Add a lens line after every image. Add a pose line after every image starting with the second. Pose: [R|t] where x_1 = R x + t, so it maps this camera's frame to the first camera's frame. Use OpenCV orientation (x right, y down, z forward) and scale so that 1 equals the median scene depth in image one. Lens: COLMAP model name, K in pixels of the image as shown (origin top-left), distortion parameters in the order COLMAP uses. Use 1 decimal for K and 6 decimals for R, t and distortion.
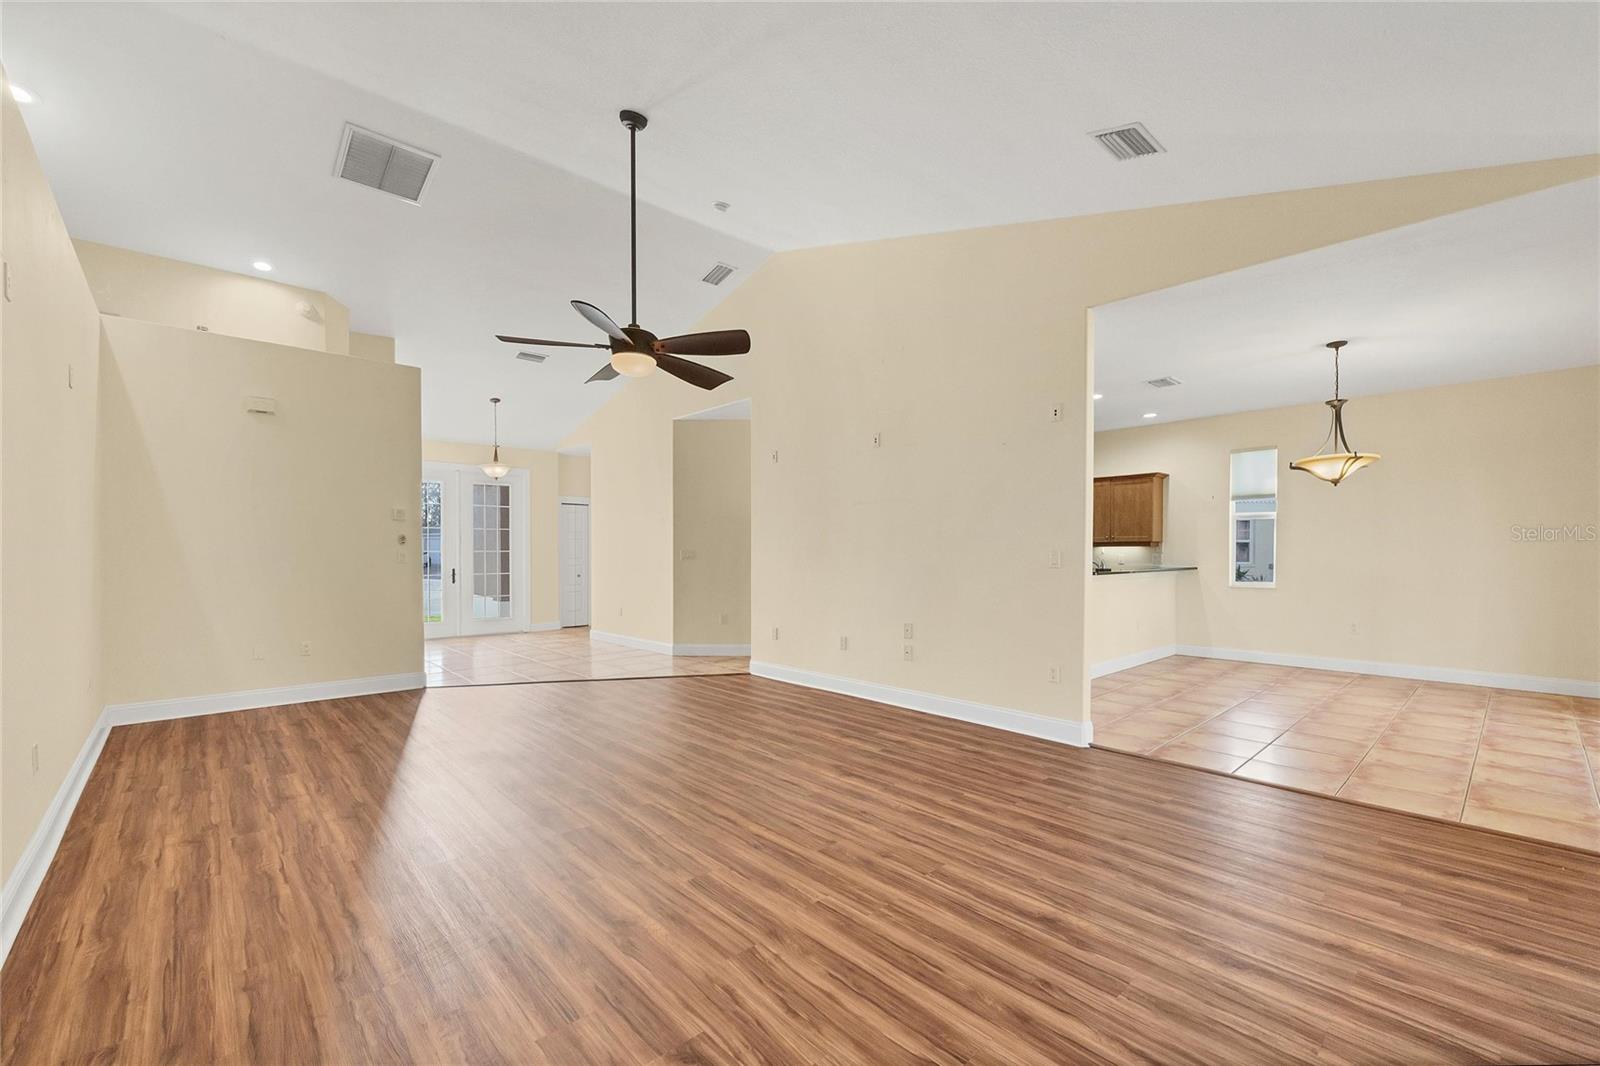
lens RADIAL K [[660.1, 0, 805.9], [0, 660.1, 565.7], [0, 0, 1]] dist [0.001207, 0.000352]
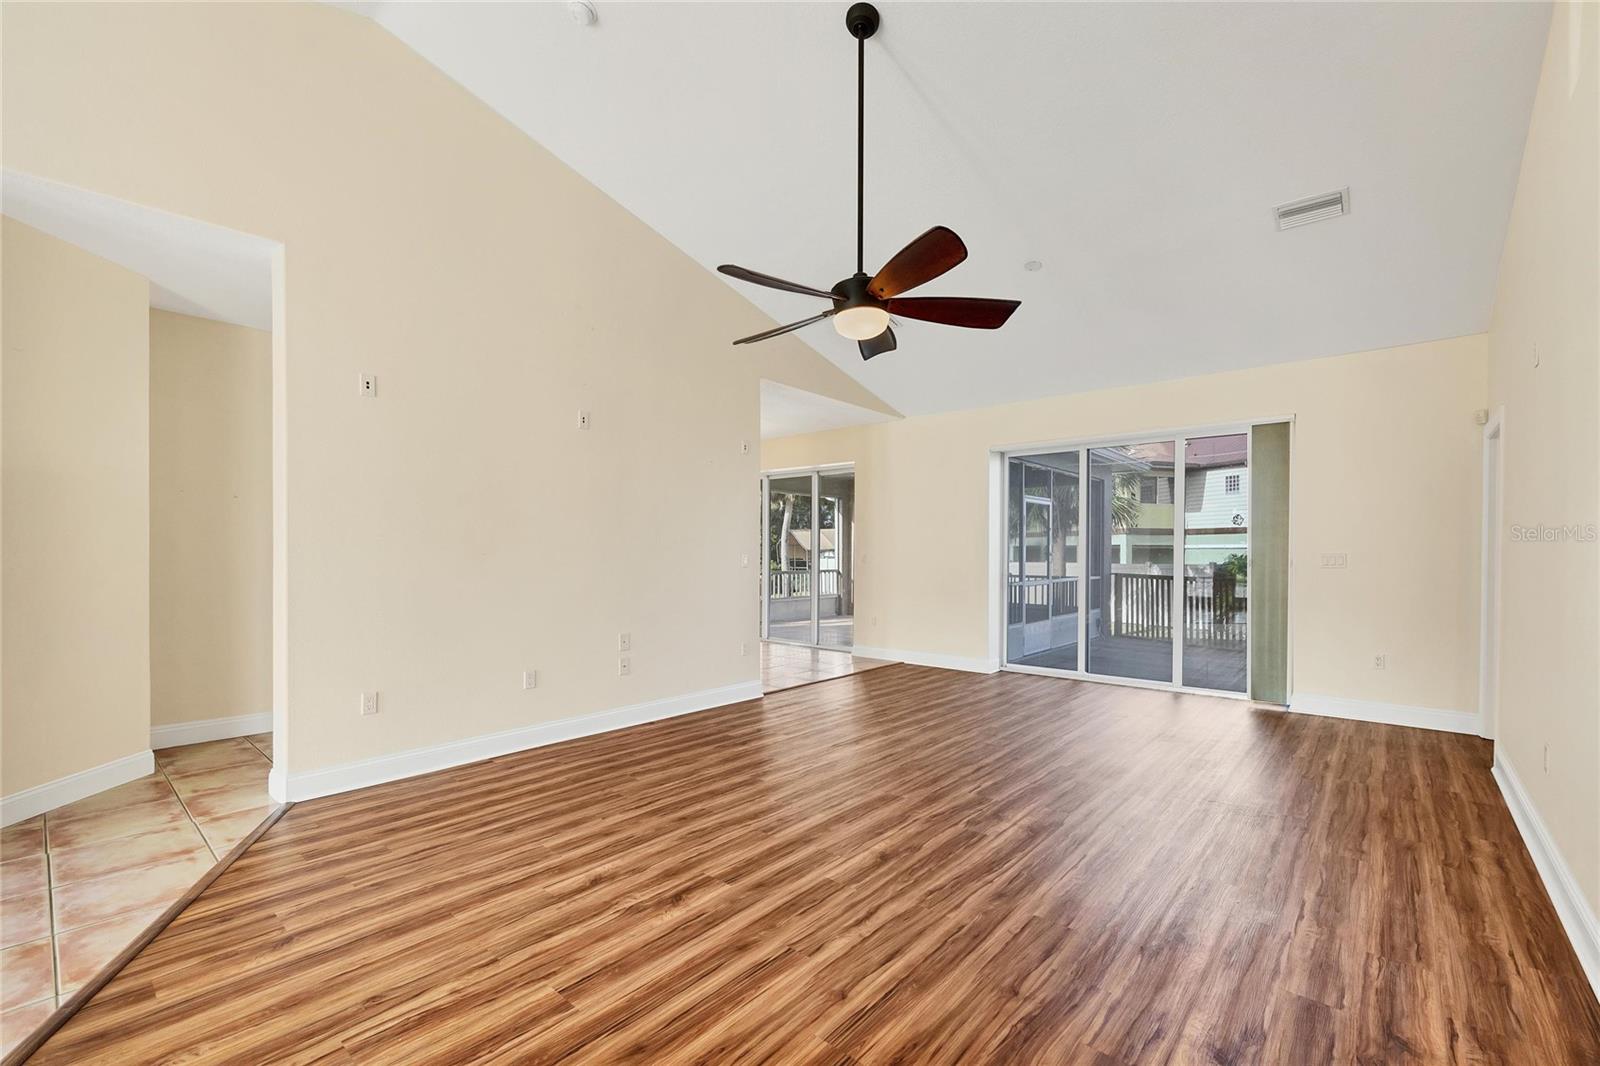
lens RADIAL K [[660.1, 0, 800.5], [0, 660.1, 541.3], [0, 0, 1]] dist [0.001207, 0.000352]
pose [[-0.093921, 0.016360, 0.995445, -1.364164], [0.020173, 0.999691, -0.014526, -0.040453], [-0.995375, 0.018716, -0.094222, 1.465607]]
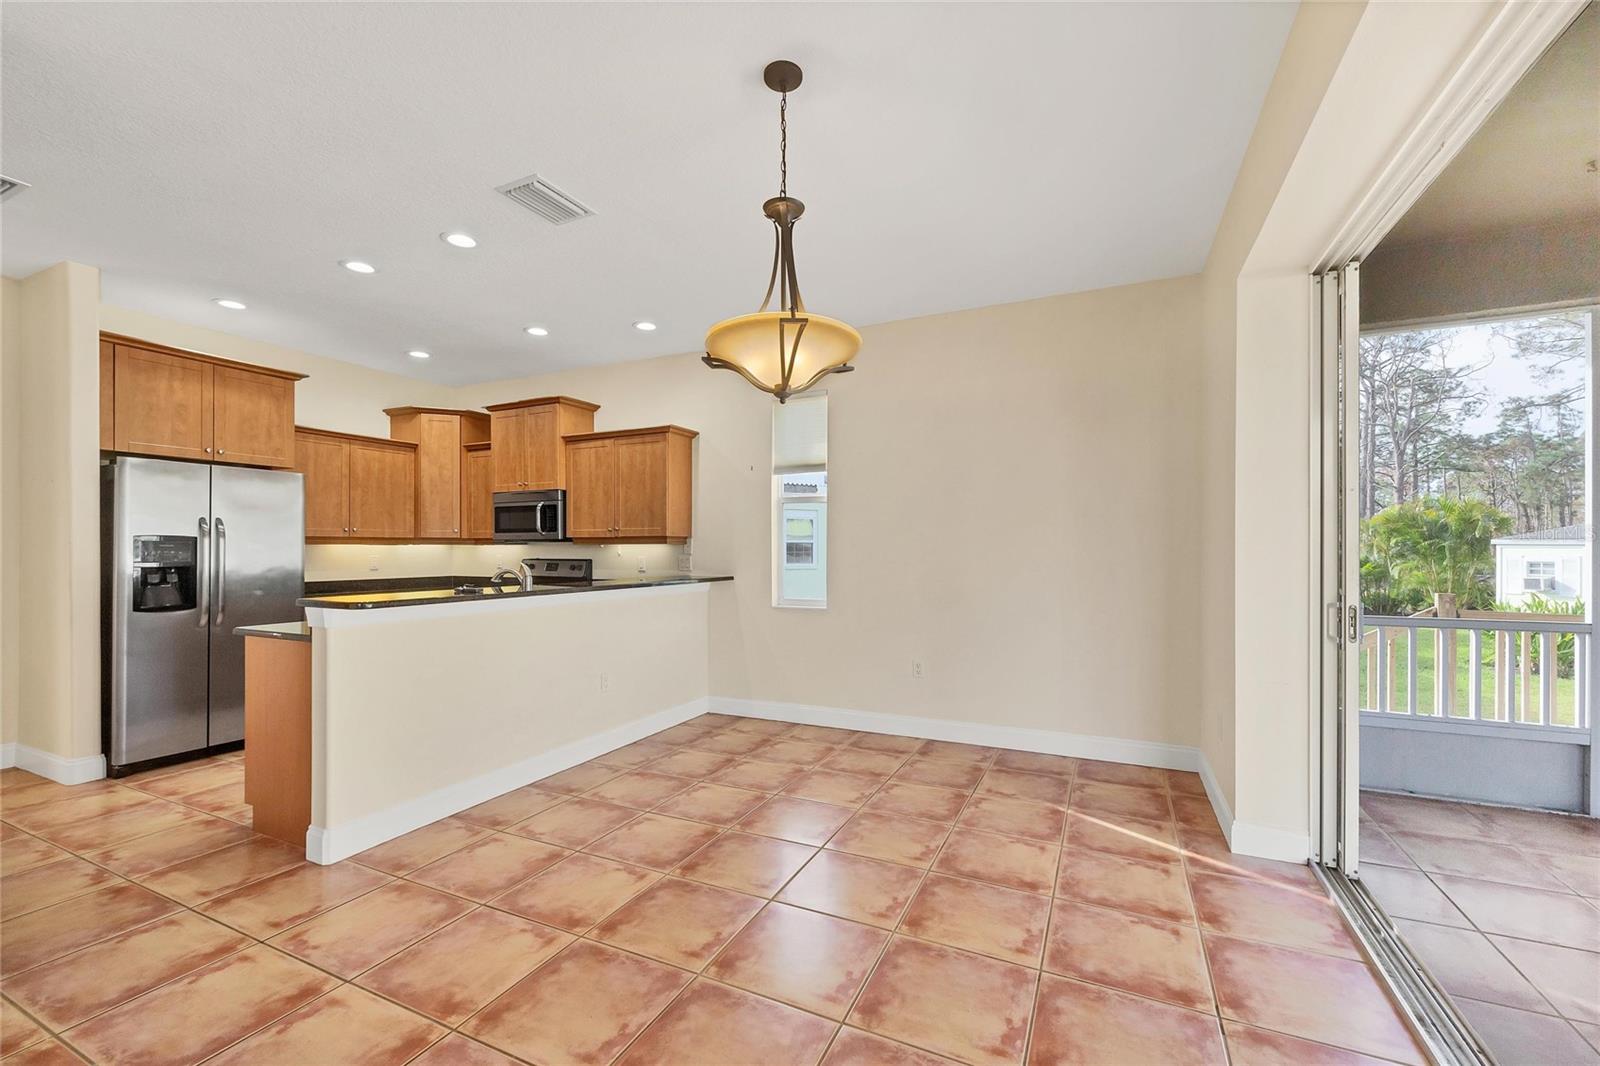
lens RADIAL K [[660.1, 0, 802.1], [0, 660.1, 558.5], [0, 0, 1]] dist [0.001207, 0.000352]
pose [[0.926183, -0.004449, 0.377049, 1.076313], [0.007988, 0.999937, -0.007825, -0.024708], [-0.376991, 0.010259, 0.926160, 0.987569]]
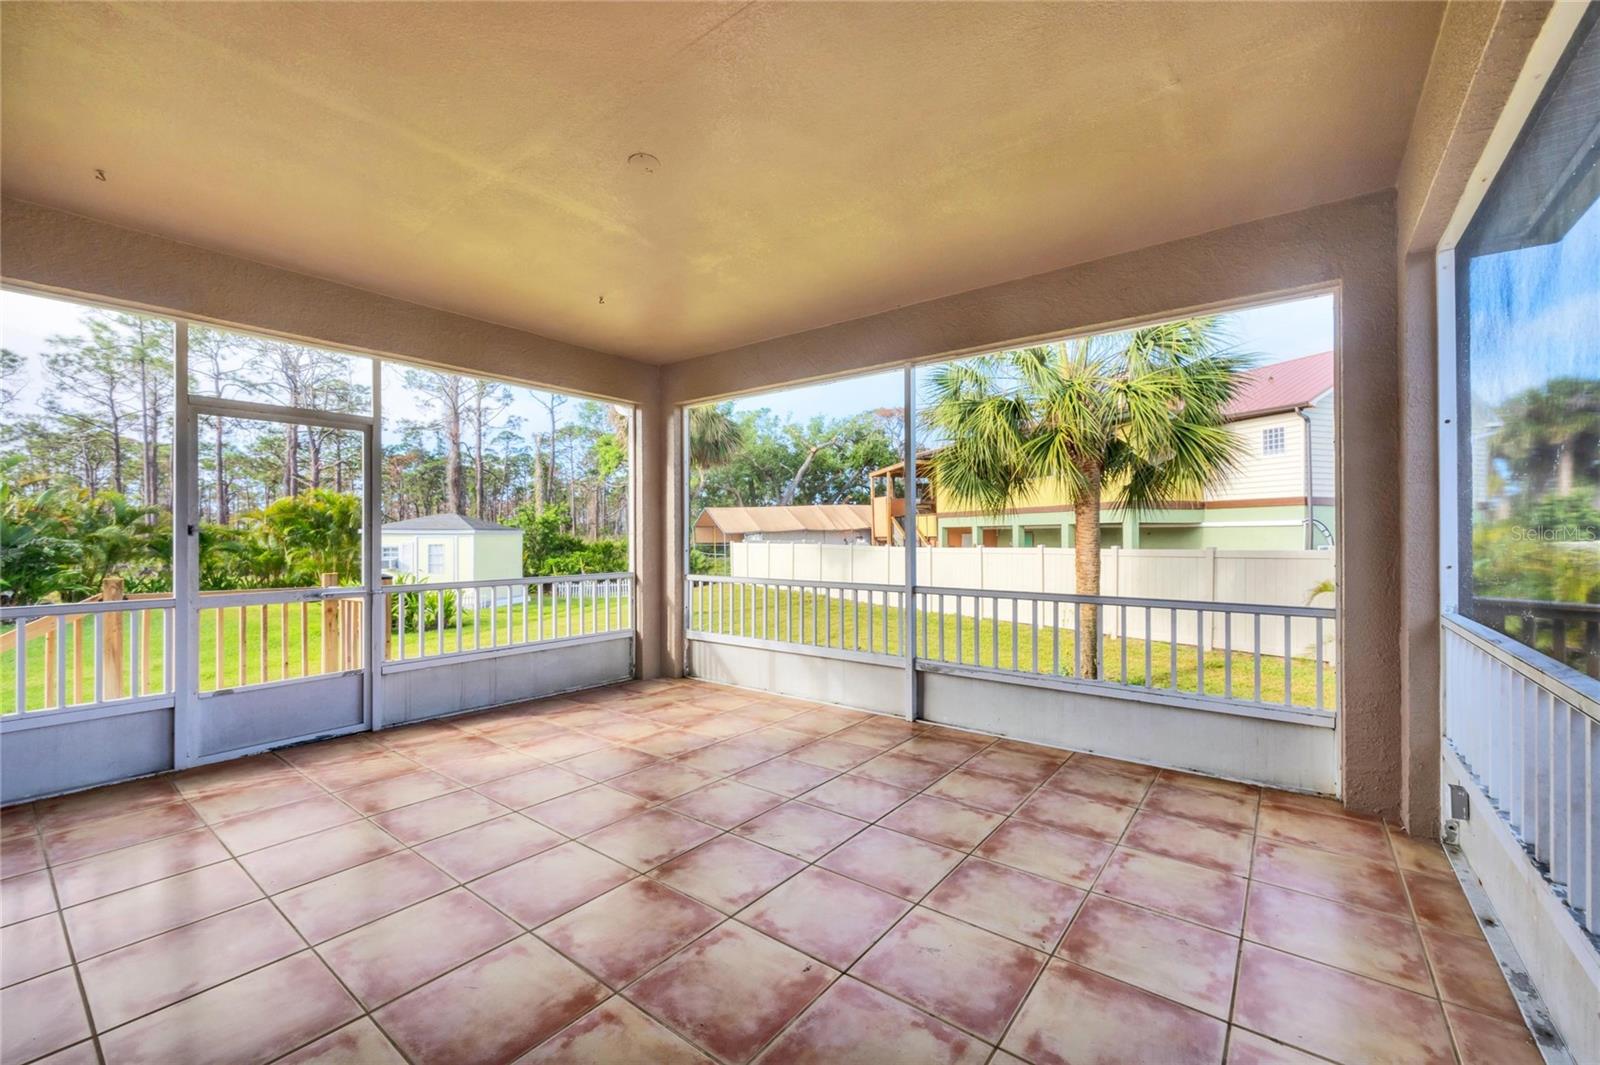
lens RADIAL K [[660.1, 0, 792.8], [0, 660.1, 521.8], [0, 0, 1]] dist [0.001207, 0.000352]
pose [[-0.159042, 0.024374, 0.986971, 1.293341], [0.025761, 0.999457, -0.020531, -0.001400], [-0.986936, 0.022160, -0.159583, 0.574554]]
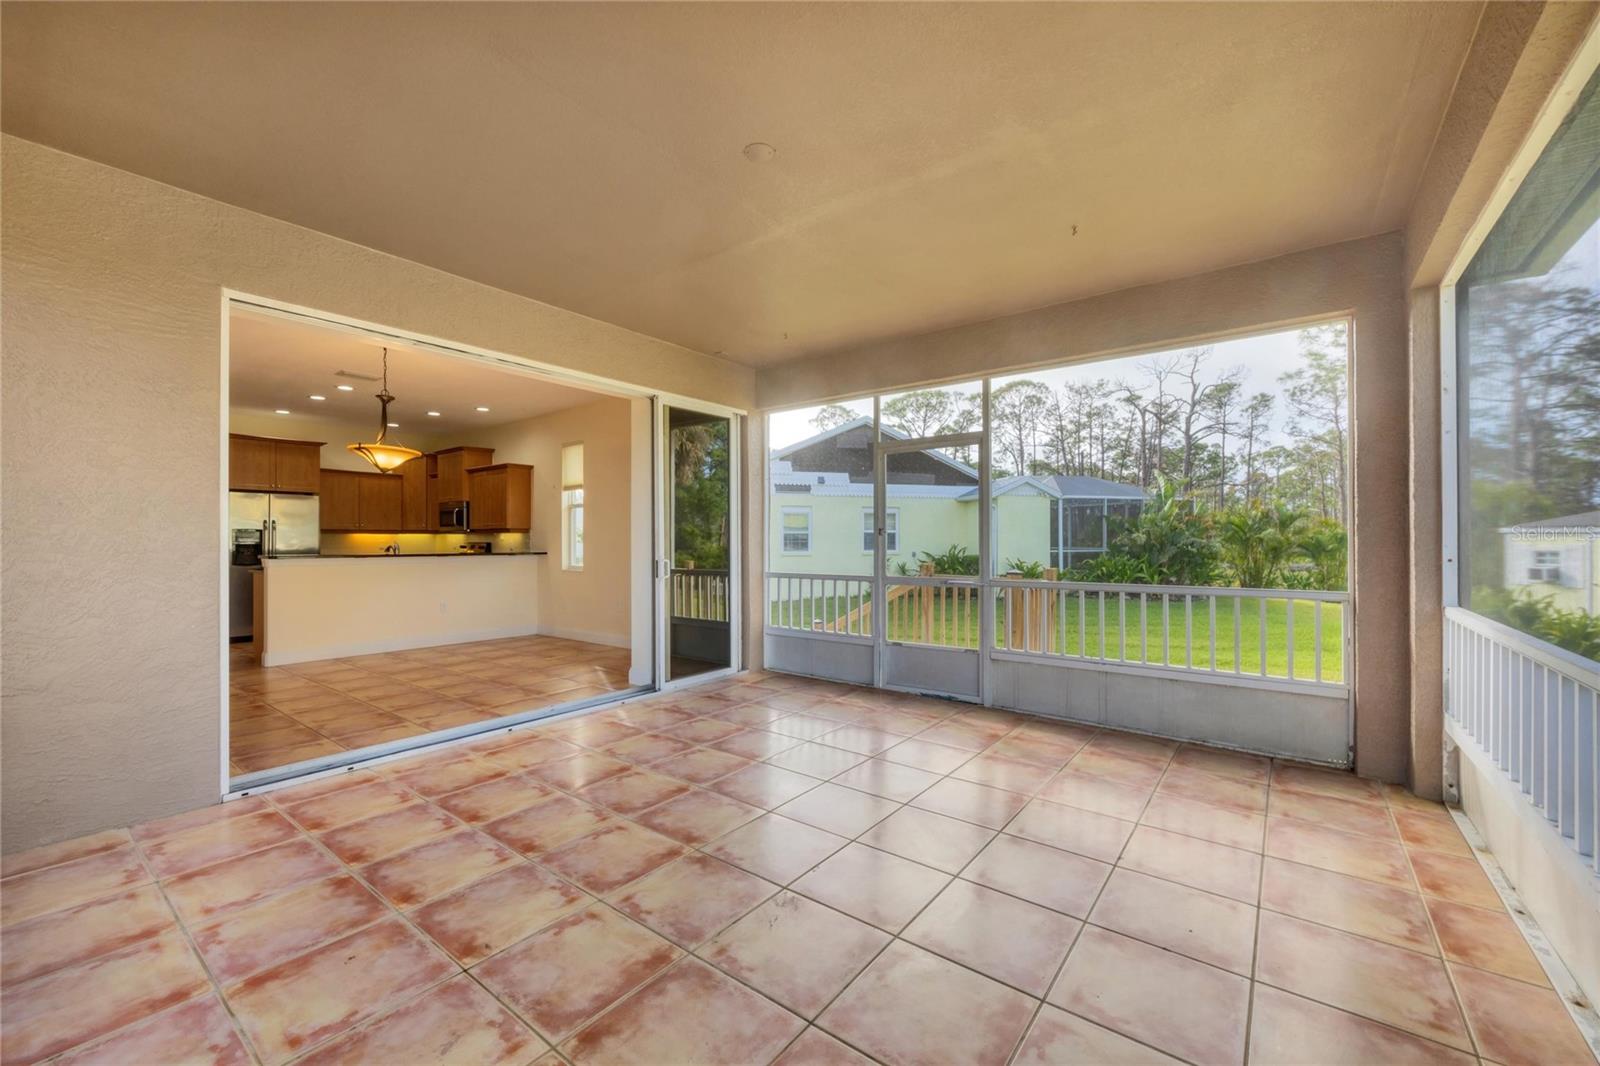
lens RADIAL K [[660.1, 0, 823.7], [0, 660.1, 546.5], [0, 0, 1]] dist [0.001207, 0.000352]
pose [[0.986631, -0.000663, 0.162968, 2.242585], [0.003237, 0.999874, -0.015532, 0.029559], [-0.162937, 0.015852, 0.986509, -0.332750]]
